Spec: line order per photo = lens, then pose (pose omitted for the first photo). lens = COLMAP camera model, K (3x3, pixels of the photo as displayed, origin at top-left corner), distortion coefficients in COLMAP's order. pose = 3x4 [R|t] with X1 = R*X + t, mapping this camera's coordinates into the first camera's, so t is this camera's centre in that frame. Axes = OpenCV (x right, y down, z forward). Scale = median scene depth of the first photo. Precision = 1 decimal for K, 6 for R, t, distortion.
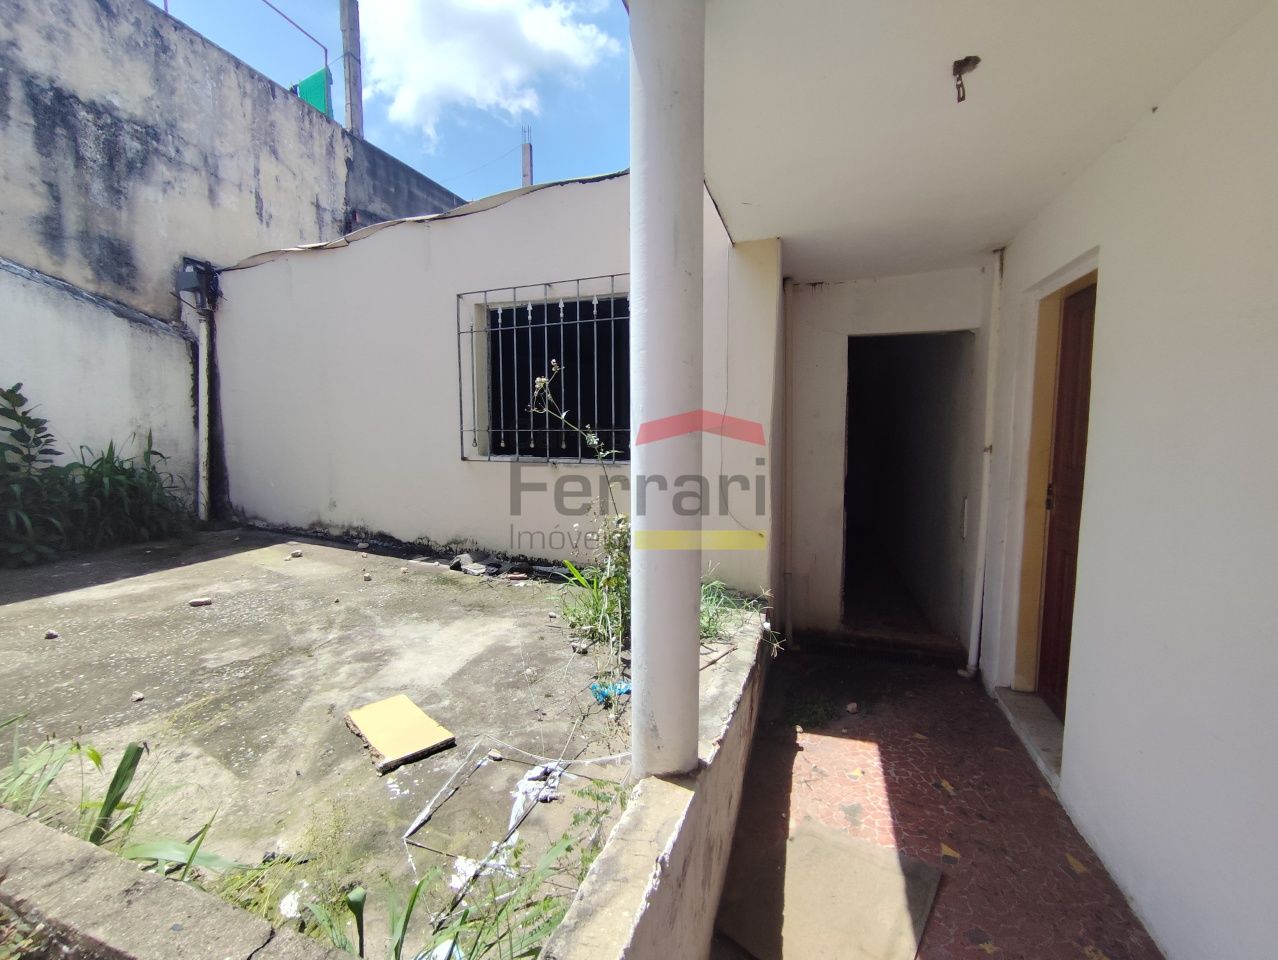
lens RADIAL K [[575.0, 0, 636.1], [0, 575.0, 486.7], [0, 0, 1]] dist [0.000860, -0.000512]
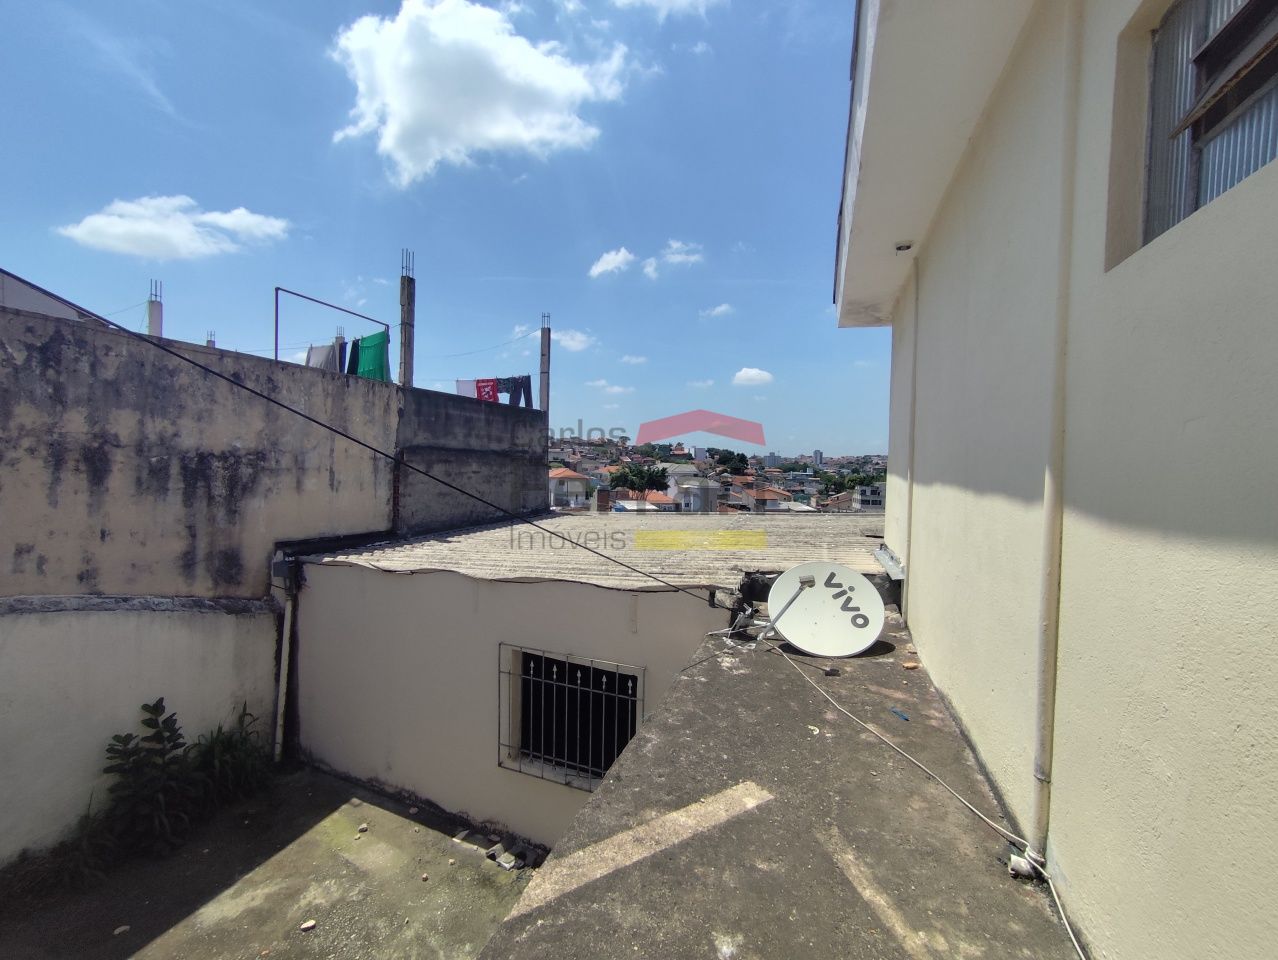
lens RADIAL K [[571.6, 0, 640.2], [0, 571.6, 480.5], [0, 0, 1]] dist [-0.015145, 0.009287]
pose [[0.999665, 0.023146, 0.011553, -0.007877], [-0.022238, 0.997058, -0.073355, -0.523909], [-0.013217, 0.073074, 0.997239, -0.296357]]
